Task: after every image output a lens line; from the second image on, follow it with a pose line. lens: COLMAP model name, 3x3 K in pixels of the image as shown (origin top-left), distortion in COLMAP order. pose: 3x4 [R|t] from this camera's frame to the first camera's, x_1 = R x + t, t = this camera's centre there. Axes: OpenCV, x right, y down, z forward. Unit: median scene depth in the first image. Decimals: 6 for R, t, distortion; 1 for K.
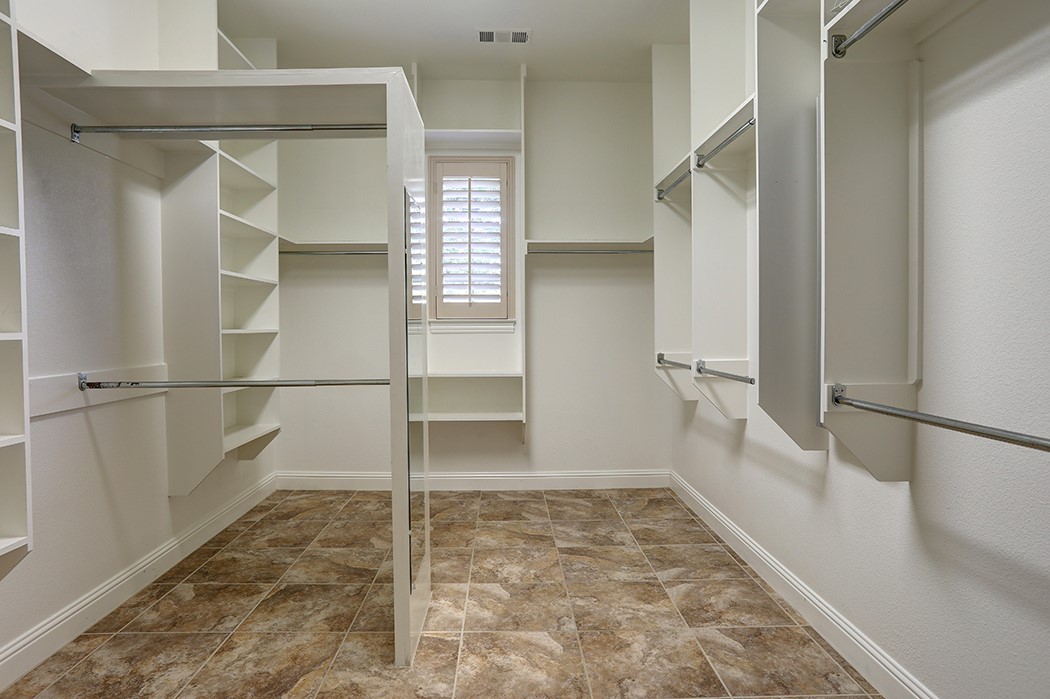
lens RADIAL K [[604.0, 0, 524.7], [0, 604.0, 344.7], [0, 0, 1]] dist [-0.066460, 0.048594]
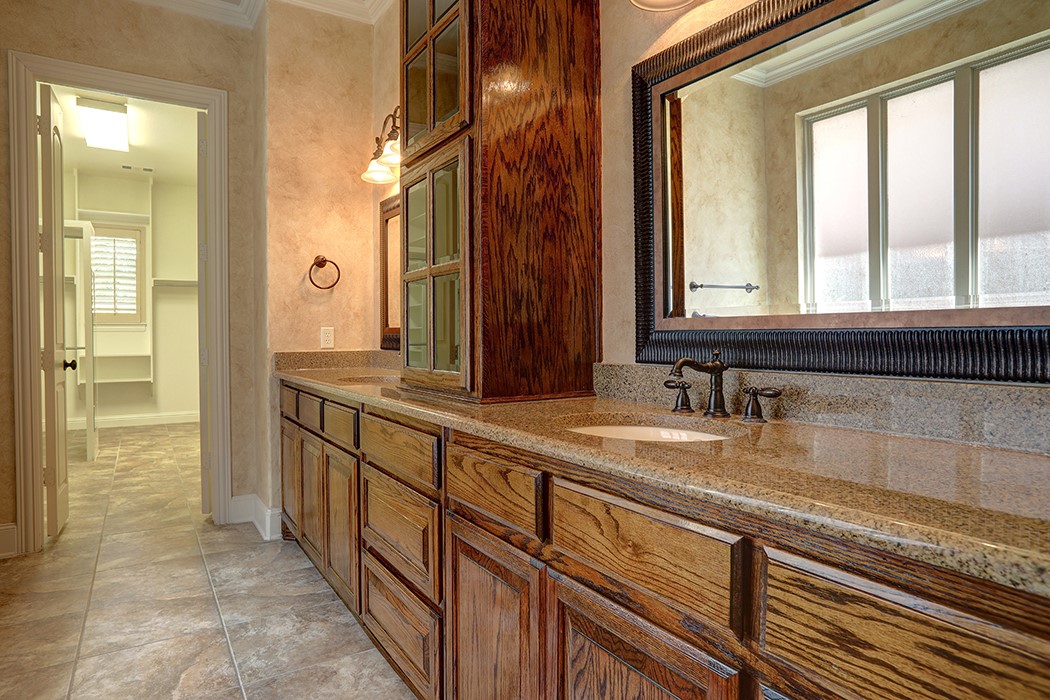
lens RADIAL K [[604.0, 0, 524.7], [0, 604.0, 345.2], [0, 0, 1]] dist [-0.066460, 0.048594]
pose [[0.856103, -0.004917, 0.516782, 0.036052], [0.013427, 0.999829, -0.012731, 0.057603], [-0.516631, 0.017838, 0.856022, -1.019893]]
